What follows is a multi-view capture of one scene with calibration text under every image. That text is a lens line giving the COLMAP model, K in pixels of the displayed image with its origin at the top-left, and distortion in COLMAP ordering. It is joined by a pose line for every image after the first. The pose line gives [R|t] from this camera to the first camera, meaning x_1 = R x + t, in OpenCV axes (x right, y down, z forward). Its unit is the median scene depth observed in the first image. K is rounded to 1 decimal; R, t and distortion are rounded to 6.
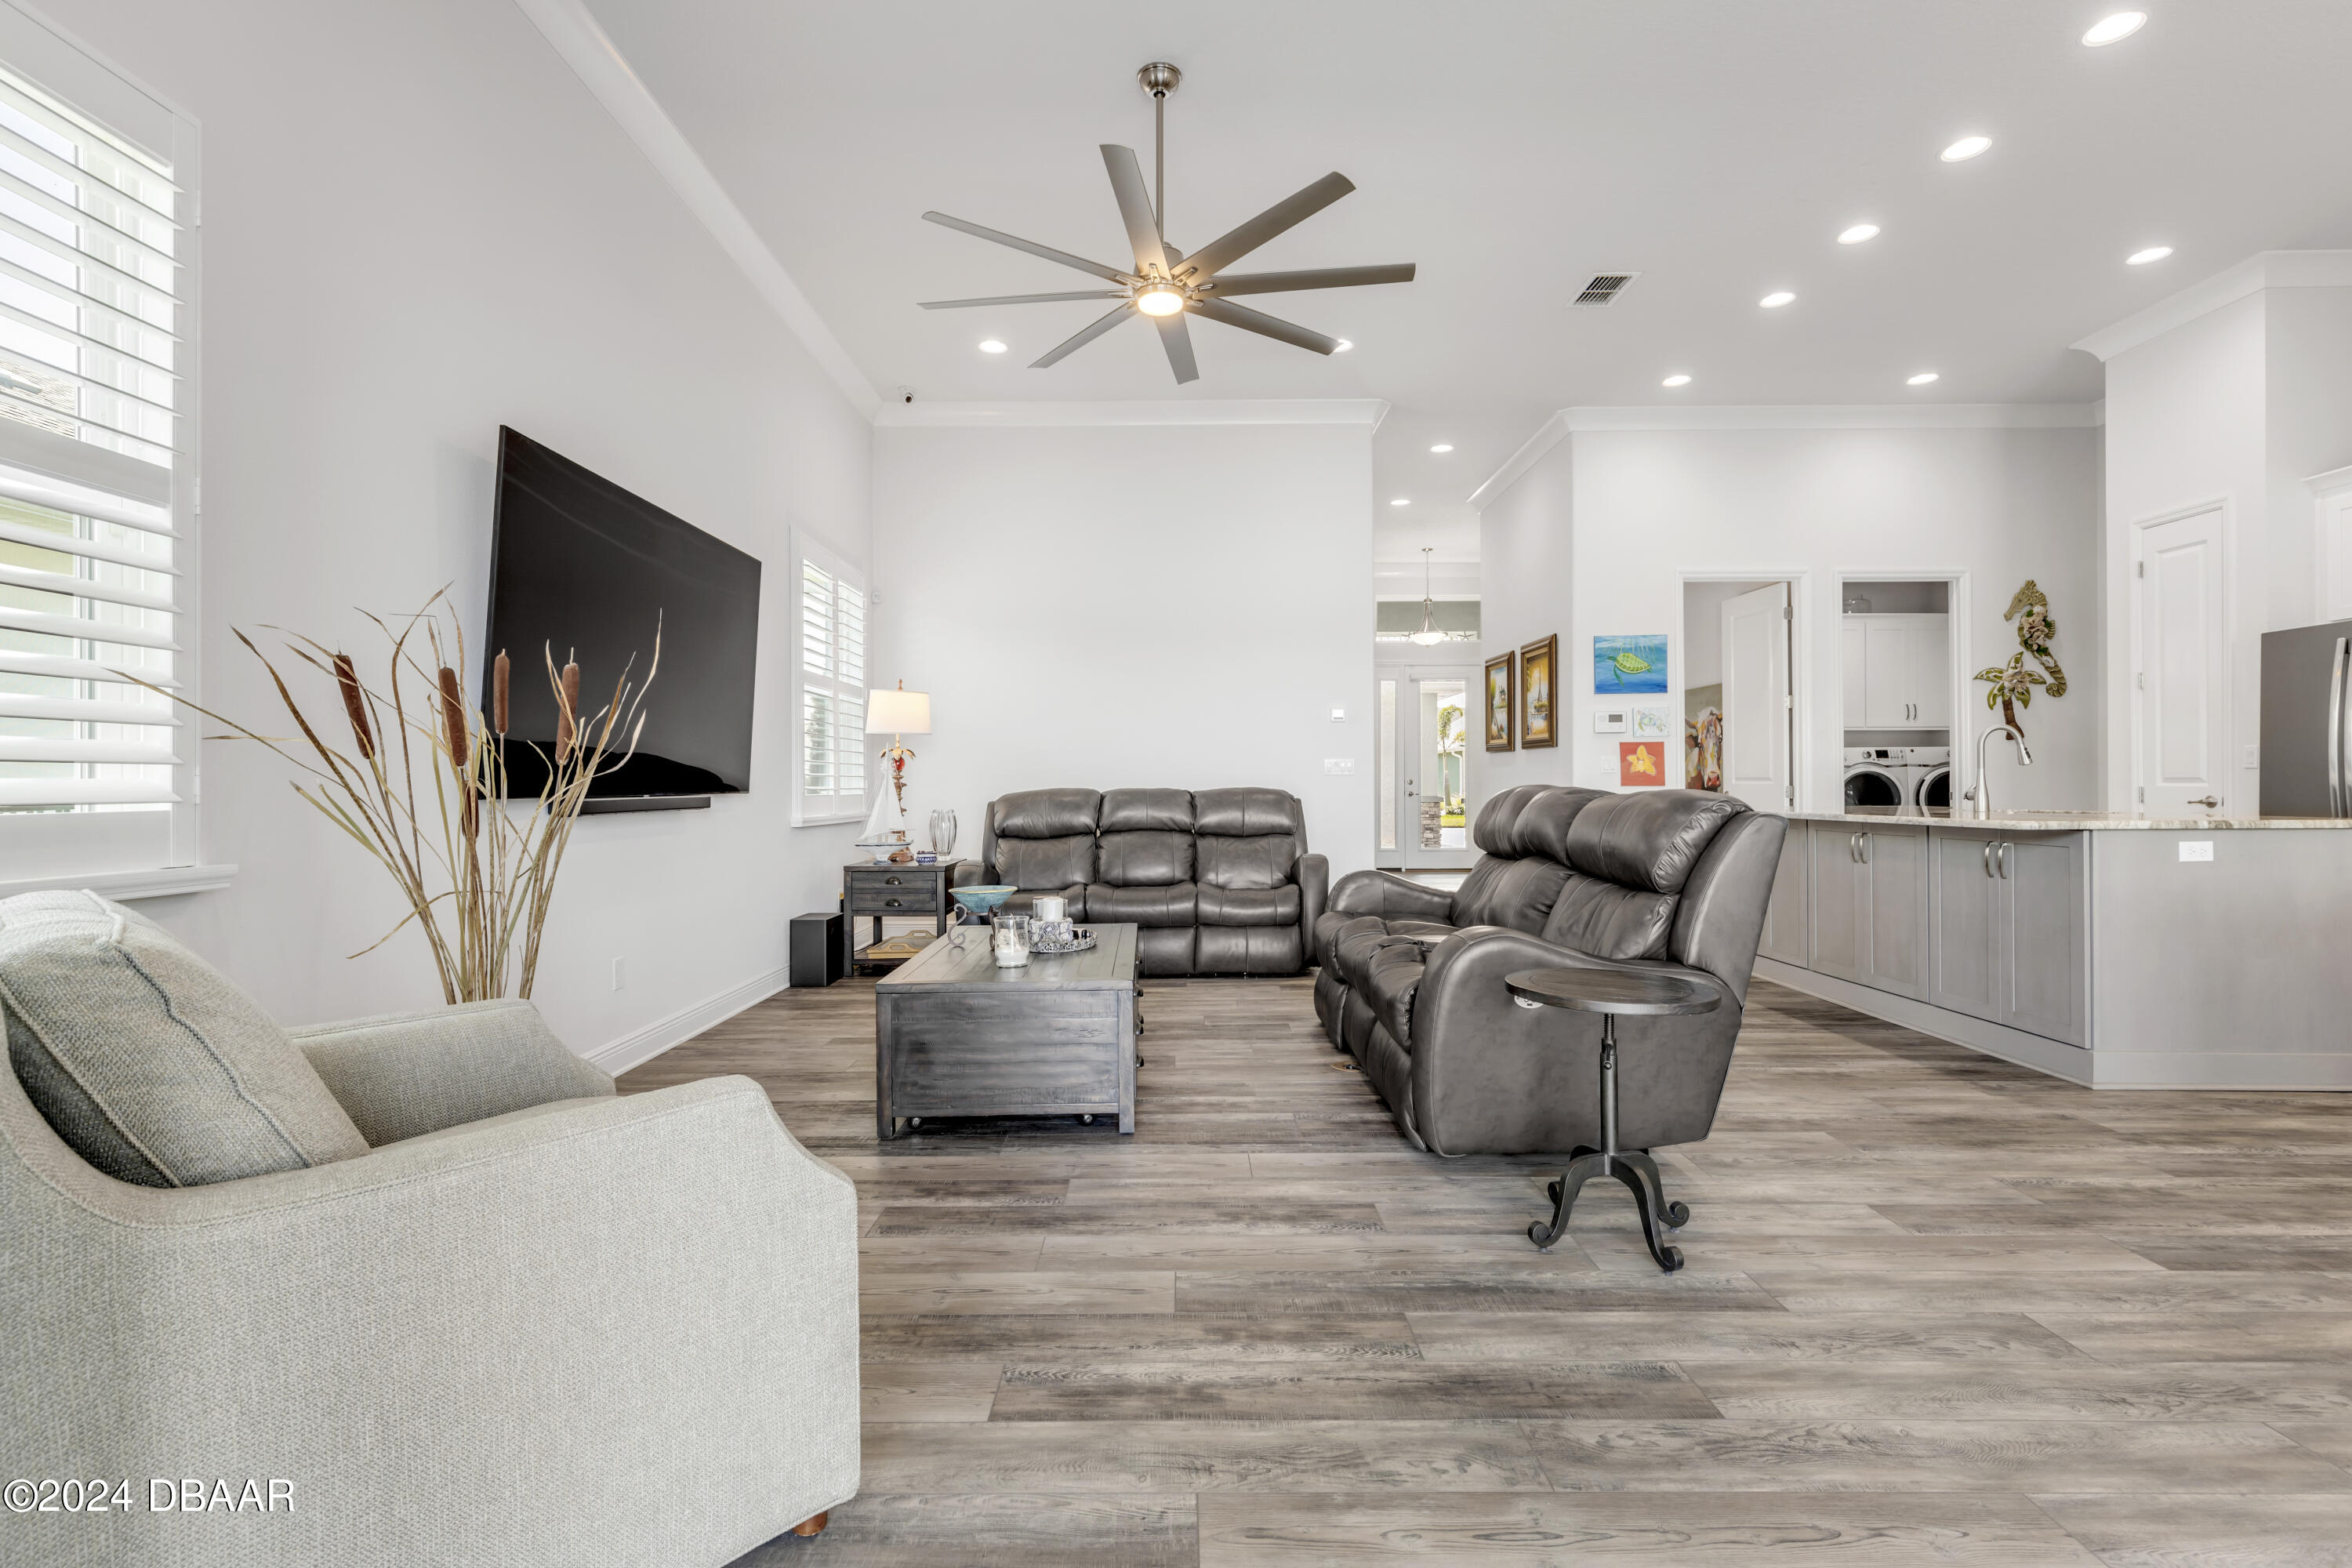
lens RADIAL K [[1072.2, 0, 1159.3], [0, 1072.2, 788.2], [0, 0, 1]] dist [0.005963, -0.003170]
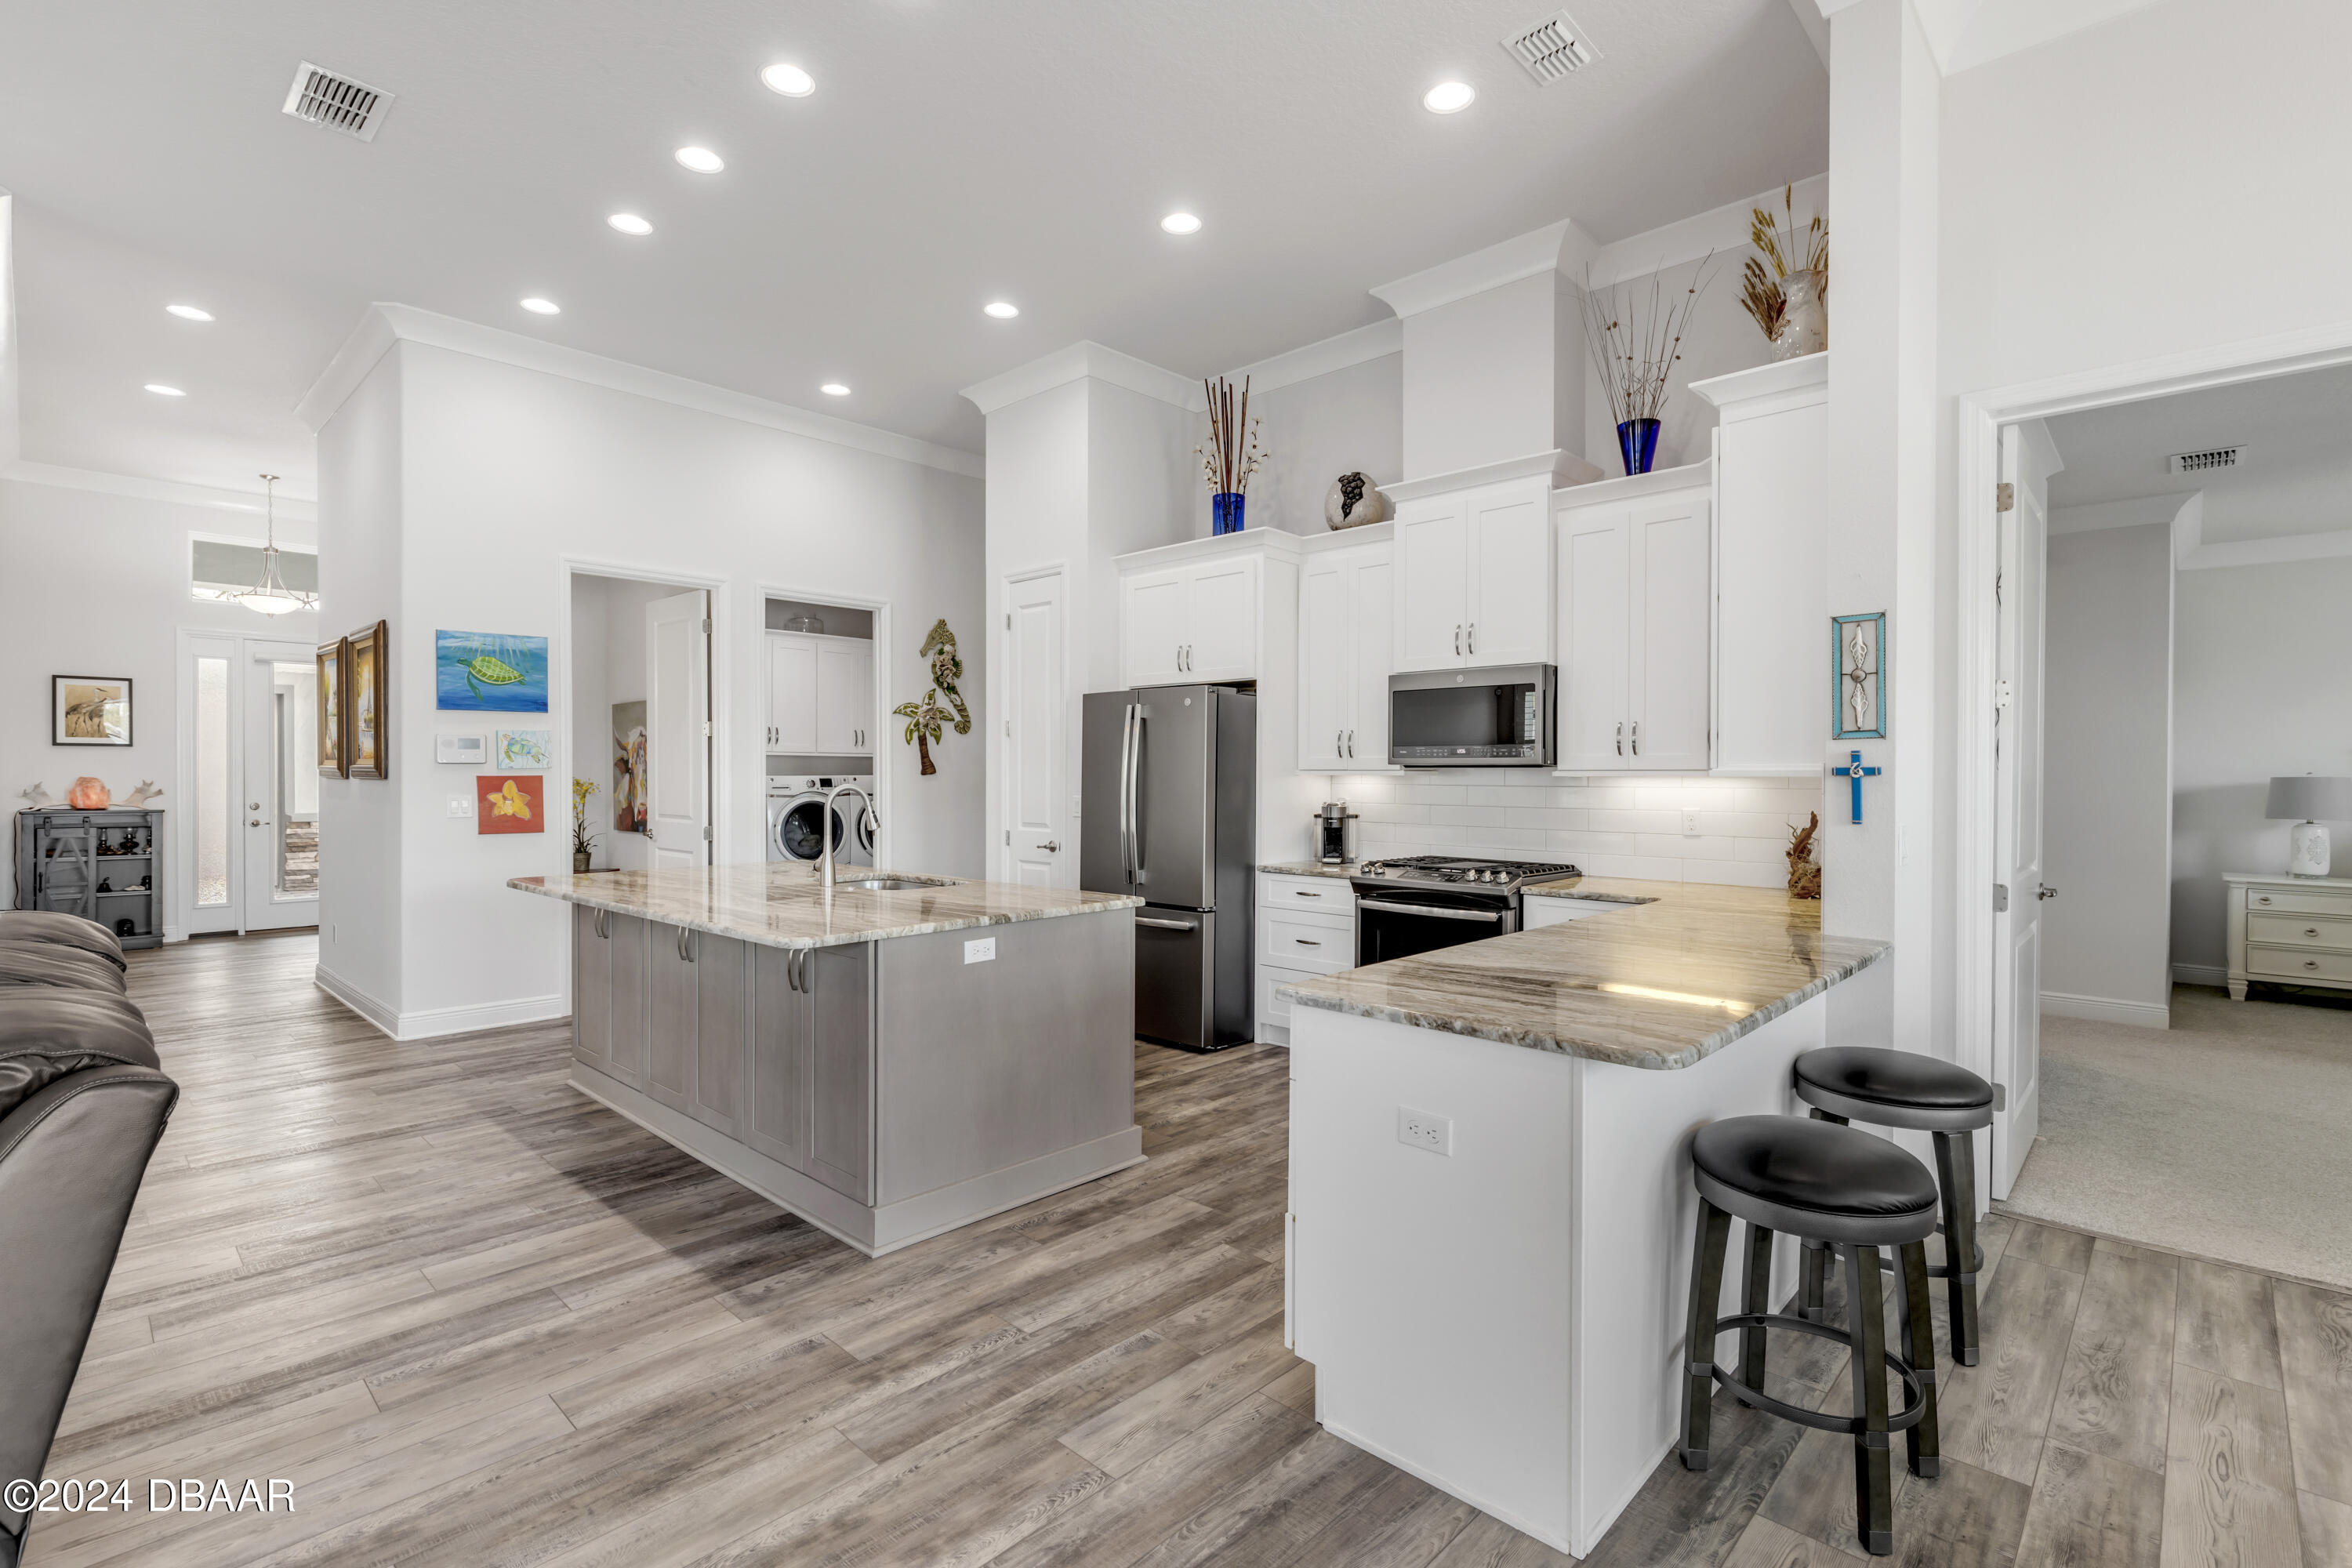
lens RADIAL K [[1082.2, 0, 1182.6], [0, 1082.2, 777.8], [0, 0, 1]] dist [0.005870, -0.001640]
pose [[0.677839, 0.003462, 0.735202, 0.275640], [-0.002760, 0.999994, -0.002164, -0.054114], [-0.735205, -0.000562, 0.677844, 0.177078]]
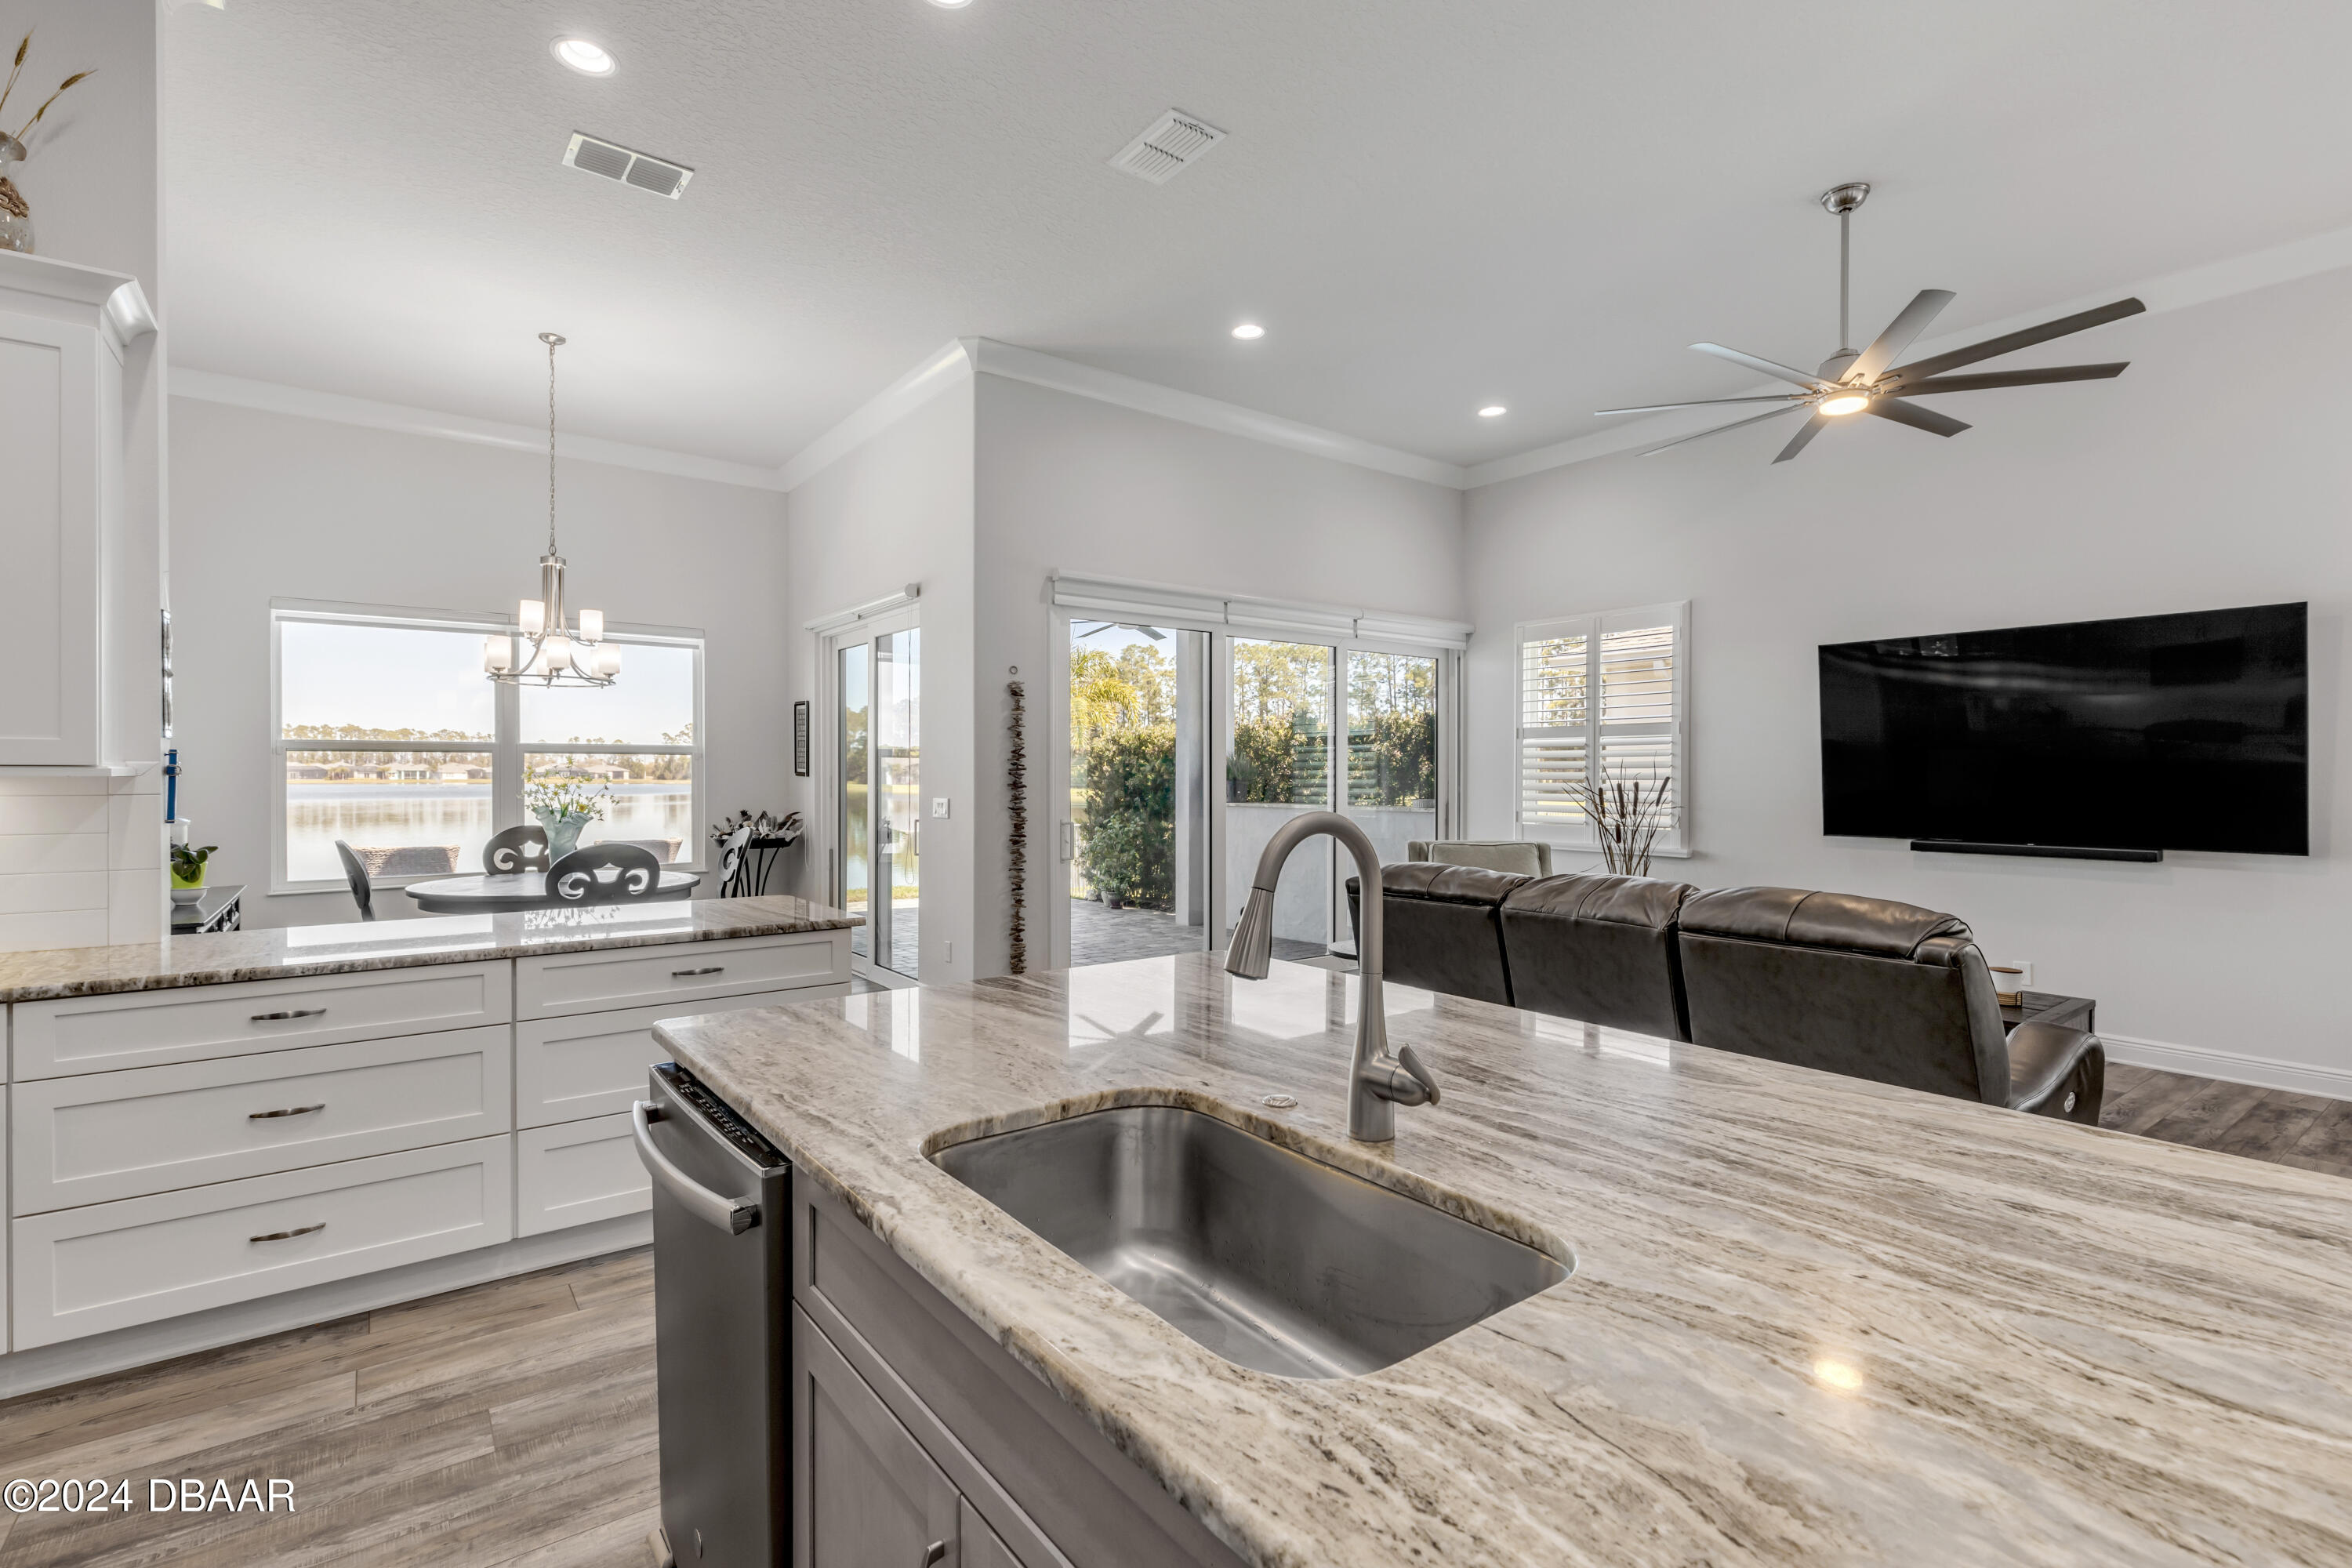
lens RADIAL K [[1072.2, 0, 1183.9], [0, 1072.2, 768.1], [0, 0, 1]] dist [0.005963, -0.003170]
pose [[-0.792861, -0.000009, -0.609403, 0.824487], [0.000144, 1.000000, -0.000201, -0.059782], [0.609403, -0.000247, -0.792861, 1.012984]]
